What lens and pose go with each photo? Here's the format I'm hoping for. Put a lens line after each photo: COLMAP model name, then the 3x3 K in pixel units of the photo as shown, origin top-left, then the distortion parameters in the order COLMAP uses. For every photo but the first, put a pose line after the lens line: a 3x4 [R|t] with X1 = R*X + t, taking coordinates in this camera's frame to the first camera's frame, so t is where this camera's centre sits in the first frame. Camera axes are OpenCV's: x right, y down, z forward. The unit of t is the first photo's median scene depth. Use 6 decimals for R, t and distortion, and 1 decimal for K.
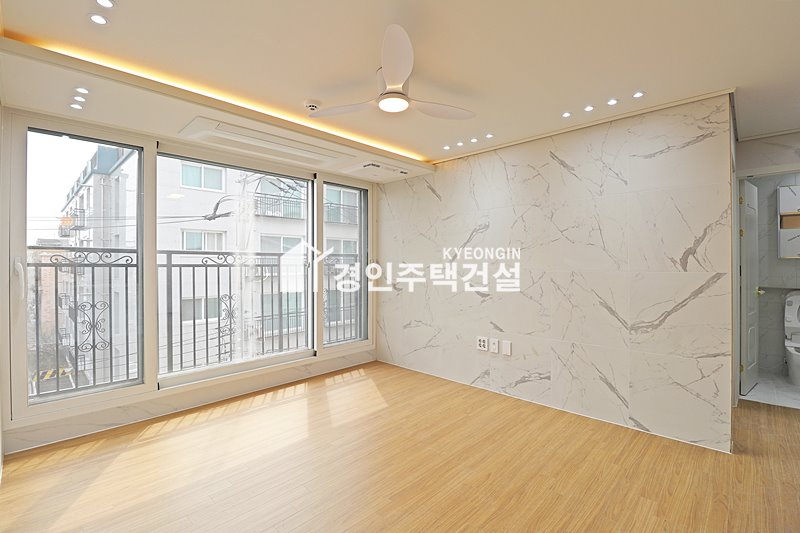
lens RADIAL K [[371.5, 0, 402.2], [0, 371.5, 260.6], [0, 0, 1]] dist [-0.003146, -0.011808]
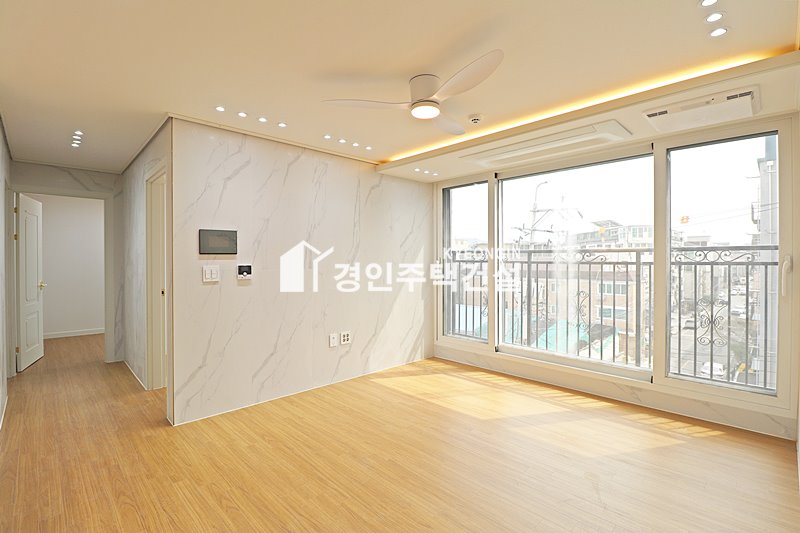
lens RADIAL K [[371.5, 0, 401.3], [0, 371.5, 261.5], [0, 0, 1]] dist [-0.003146, -0.011808]
pose [[-0.033415, 0.008410, -0.999406, 0.689346], [0.006593, 0.999945, 0.008194, -0.003305], [0.999420, -0.006315, -0.033469, 0.646334]]
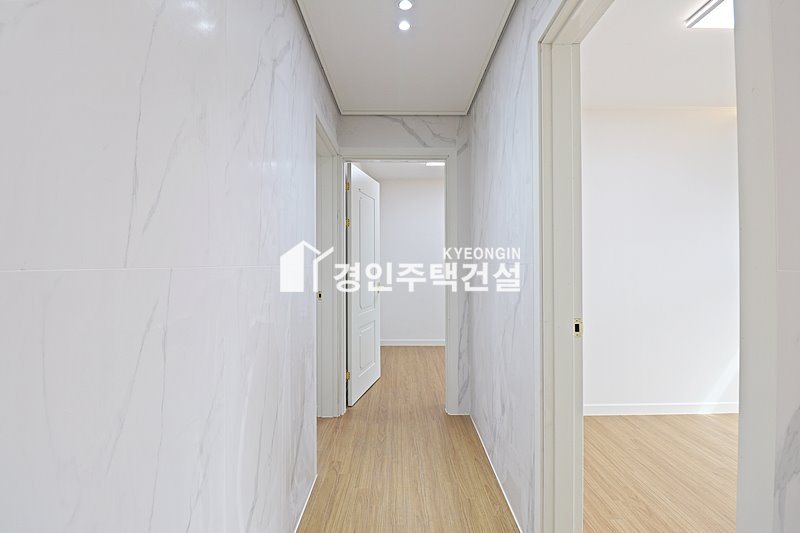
lens RADIAL K [[371.5, 0, 403.4], [0, 371.5, 260.7], [0, 0, 1]] dist [-0.003146, -0.011808]
pose [[-0.718200, 0.002296, -0.695833, 0.043967], [0.009504, 0.999934, -0.006510, 0.018016], [0.695772, -0.011288, -0.718174, 0.063674]]
